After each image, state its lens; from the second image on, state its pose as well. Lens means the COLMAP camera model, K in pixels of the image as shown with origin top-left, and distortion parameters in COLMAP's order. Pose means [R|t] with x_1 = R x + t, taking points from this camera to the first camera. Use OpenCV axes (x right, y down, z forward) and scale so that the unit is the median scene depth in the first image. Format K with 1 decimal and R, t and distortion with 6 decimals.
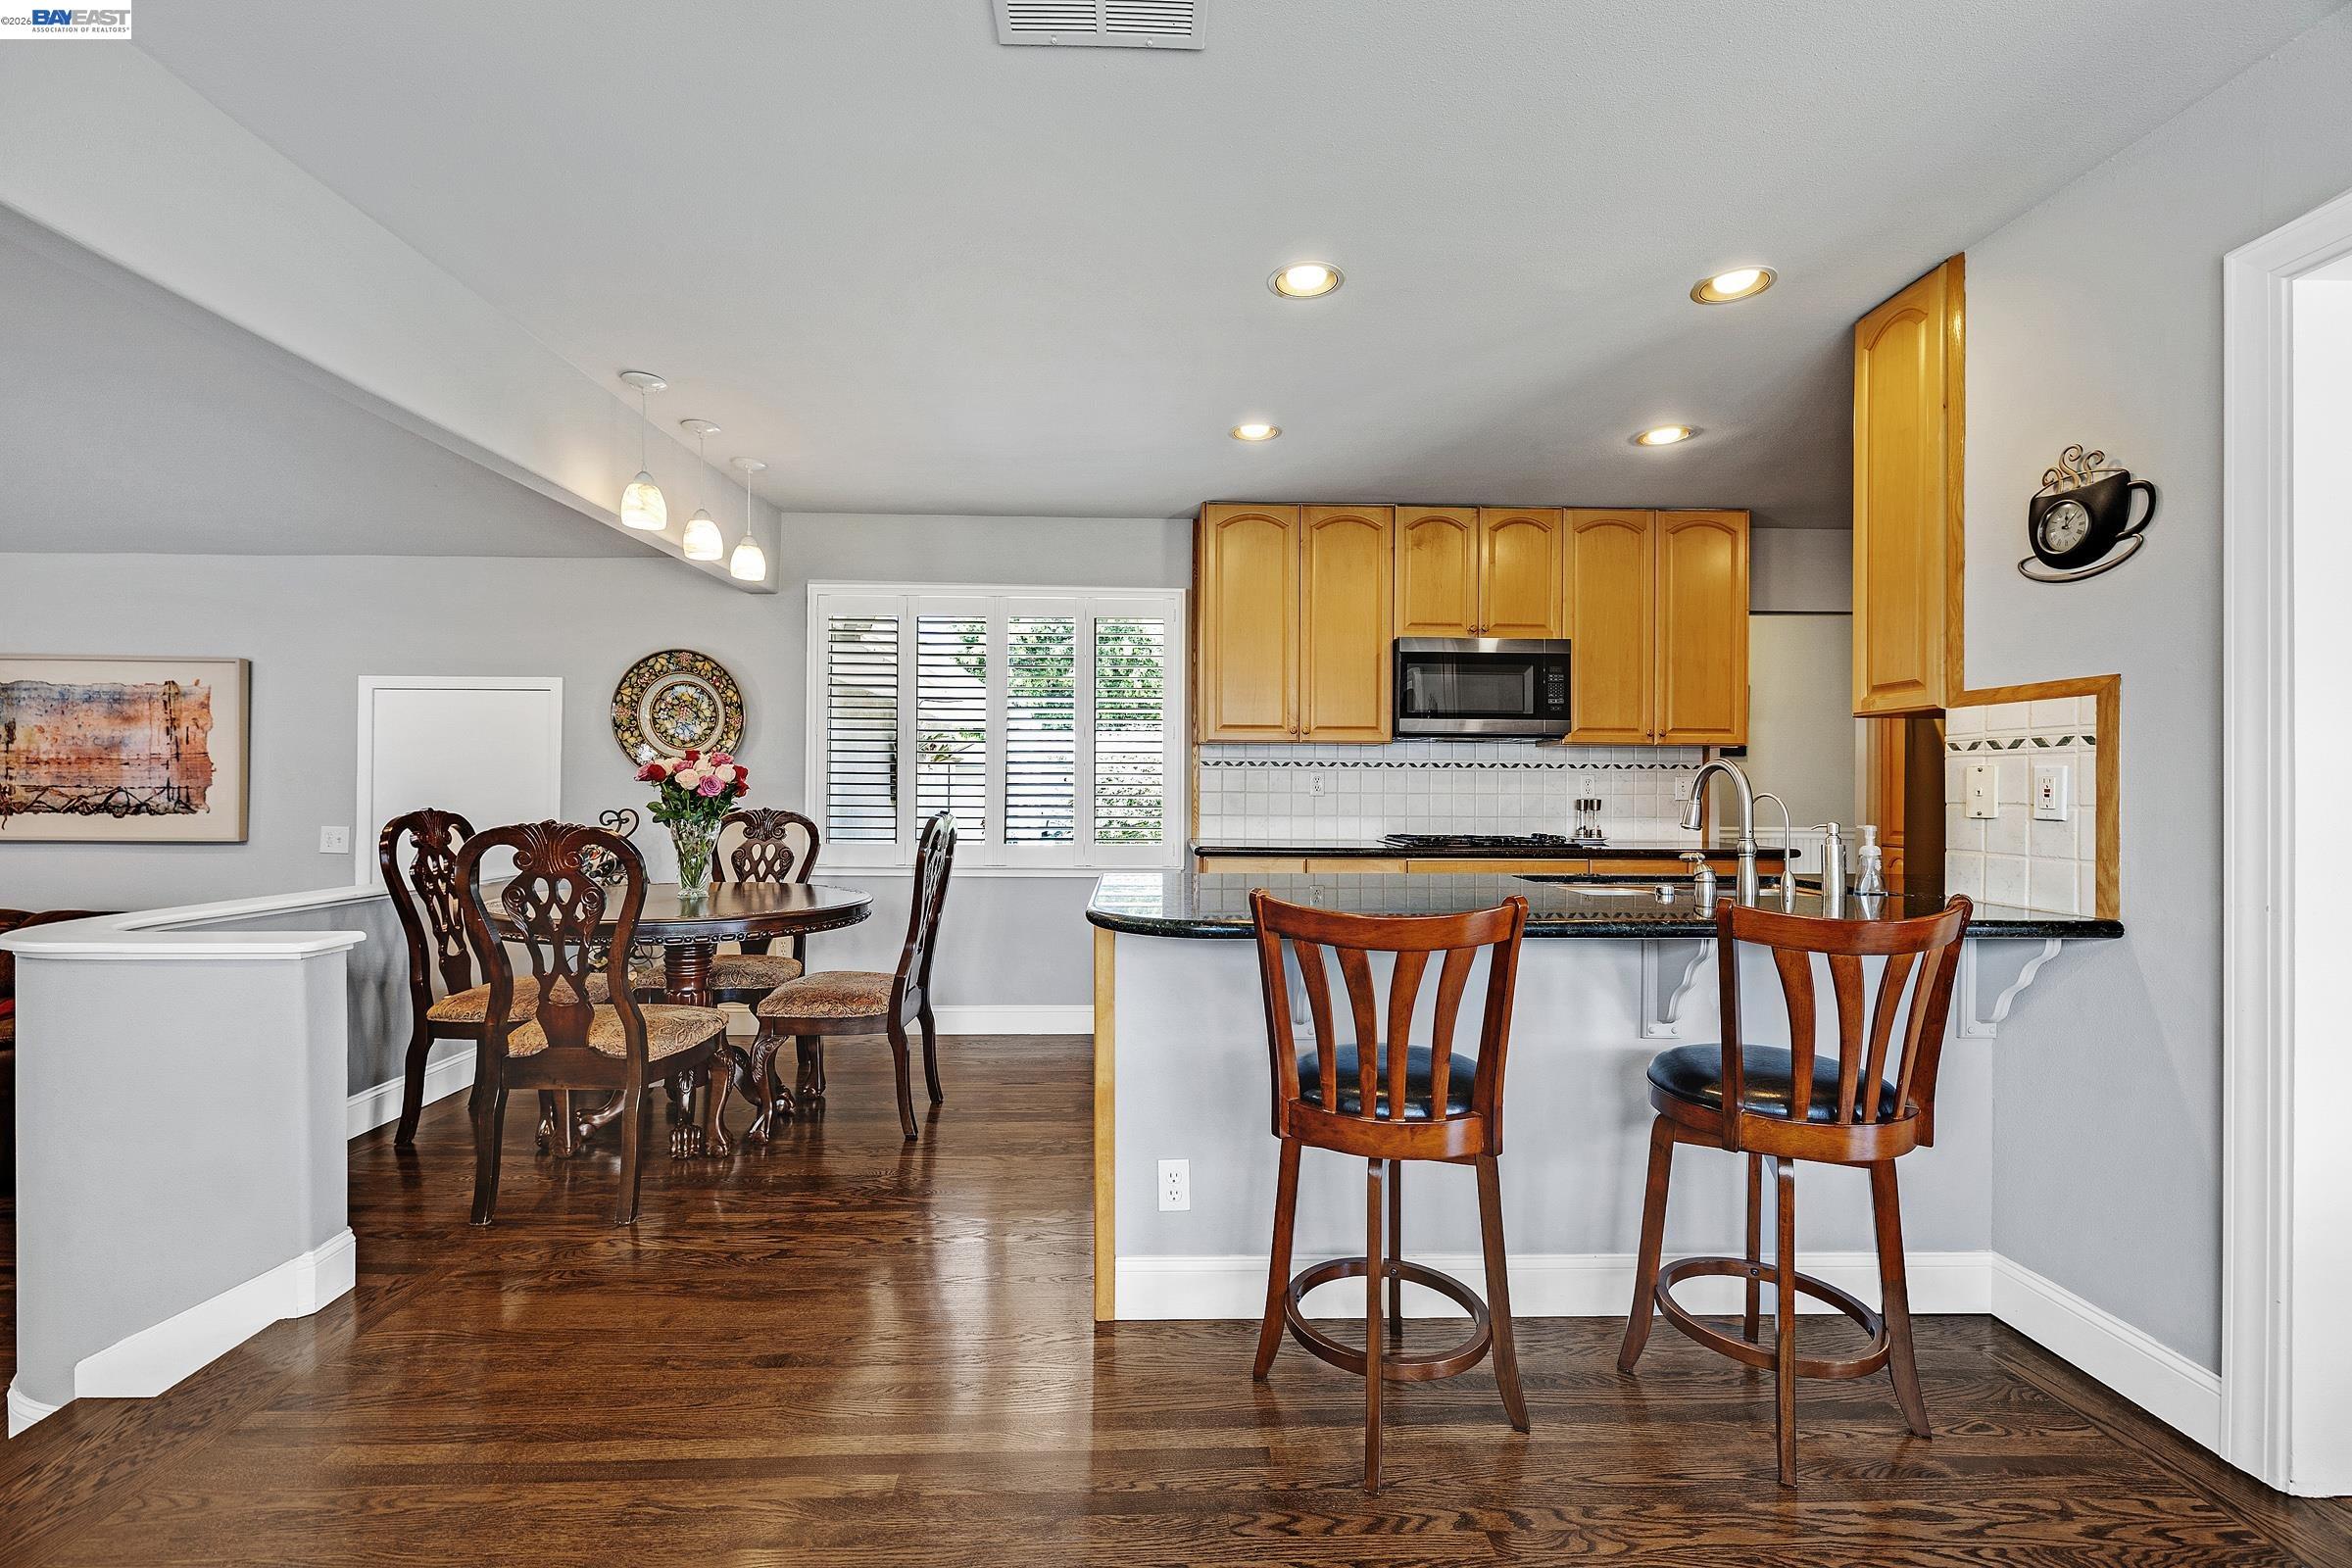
lens RADIAL K [[982.7, 0, 1167.0], [0, 982.7, 789.3], [0, 0, 1]] dist [0.000938, 0.000054]
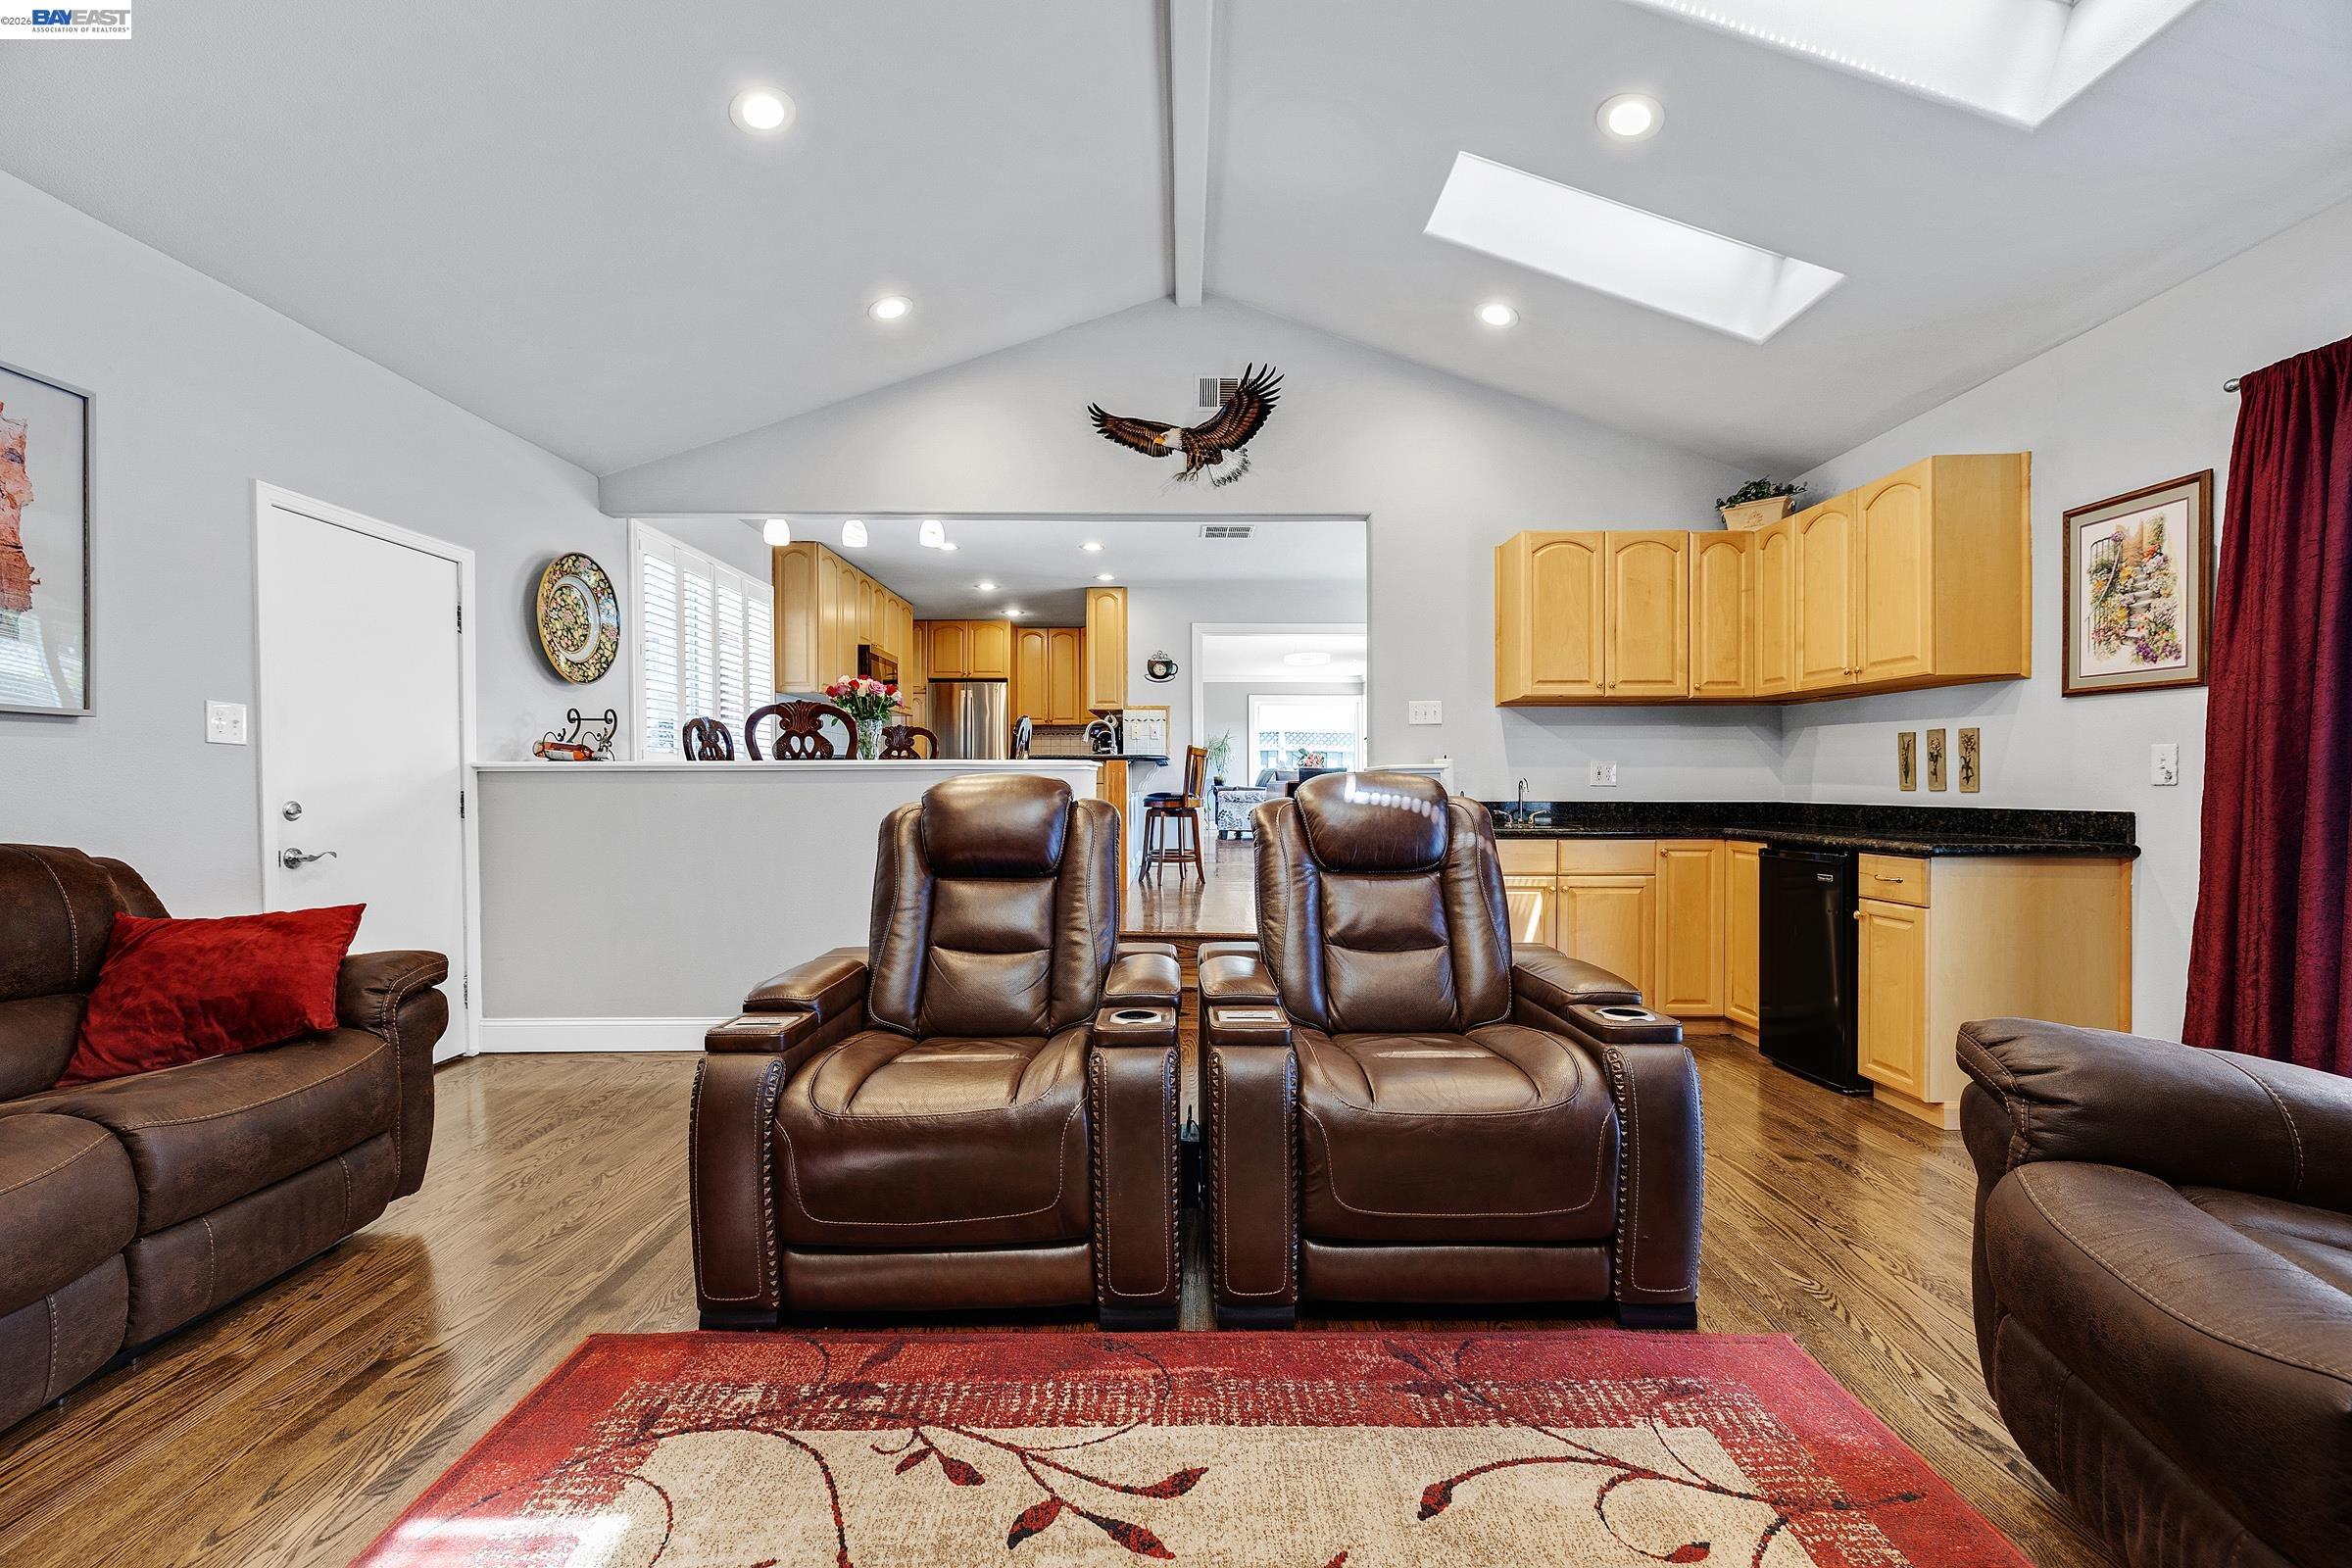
lens RADIAL K [[982.7, 0, 1167.0], [0, 982.7, 789.3], [0, 0, 1]] dist [0.000938, 0.000054]
pose [[0.030090, -0.014766, 0.999438, -3.152813], [0.001748, 0.999890, 0.014720, 0.175874], [-0.999546, 0.001304, 0.030113, 0.804062]]
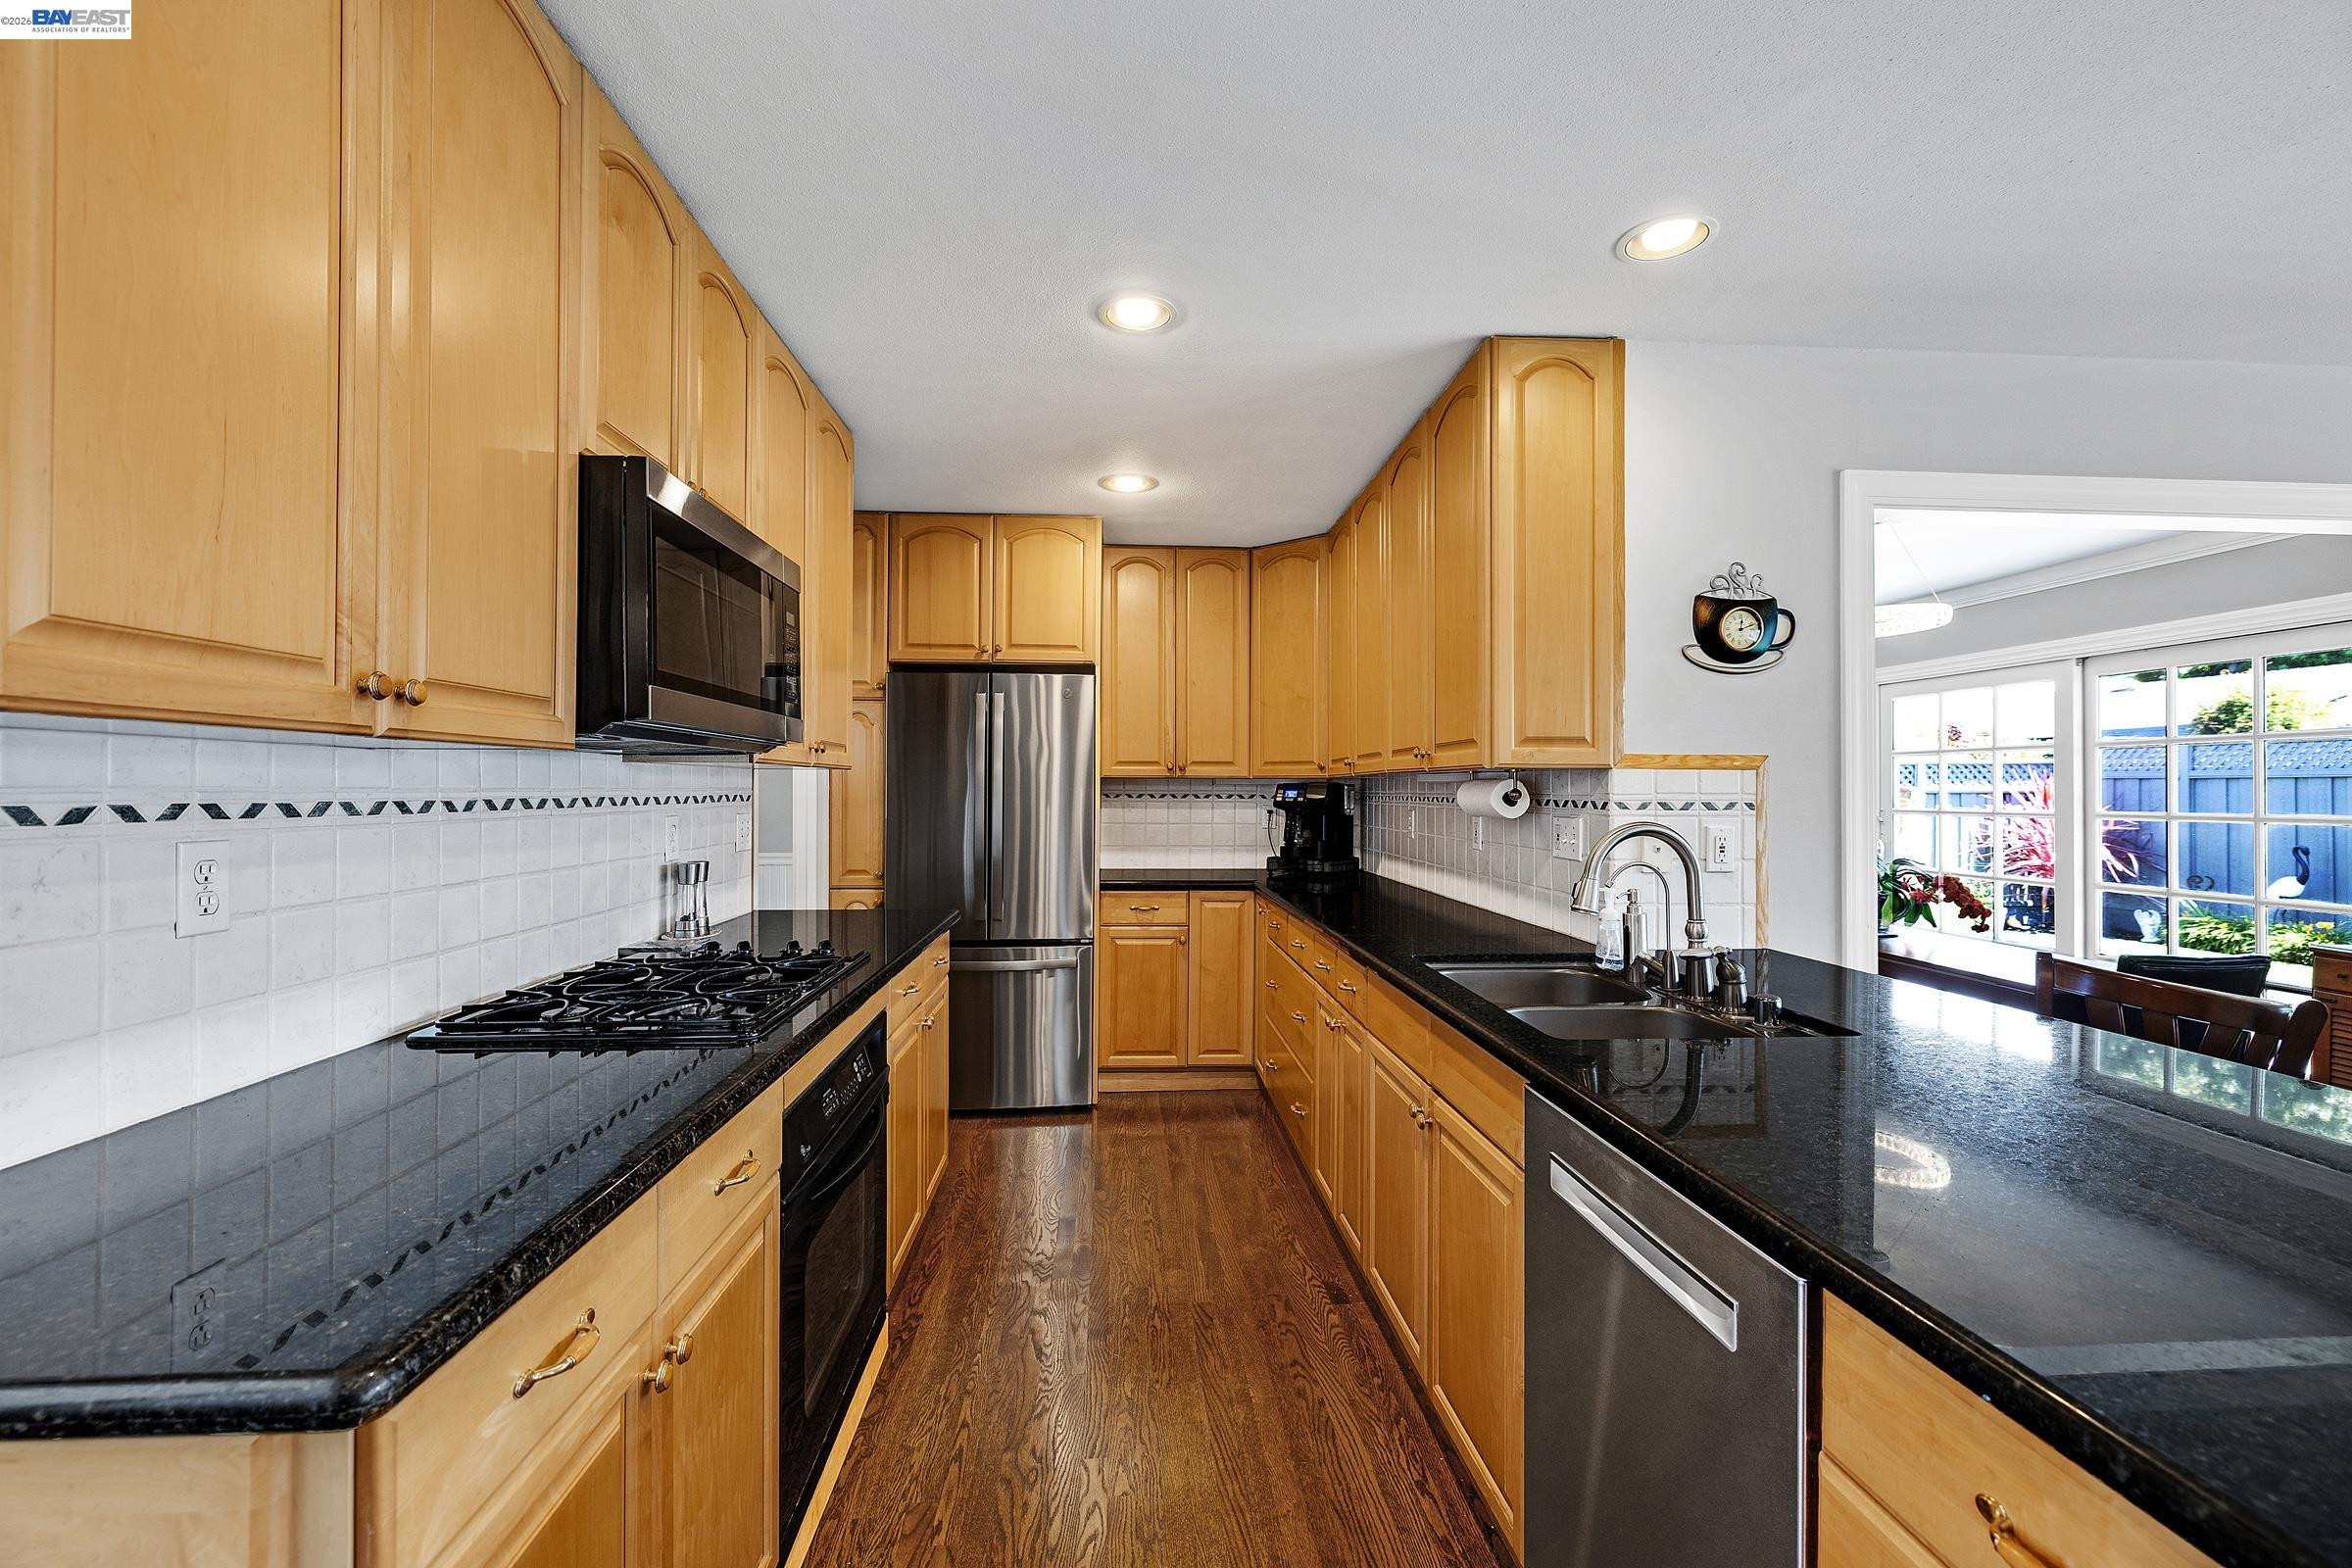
lens RADIAL K [[982.7, 0, 1167.0], [0, 982.7, 789.3], [0, 0, 1]] dist [0.000938, 0.000054]
pose [[-0.039323, -0.008794, 0.999188, -0.251079], [-0.002094, 0.999960, 0.008718, -0.075375], [-0.999224, -0.001749, -0.039339, 1.667227]]
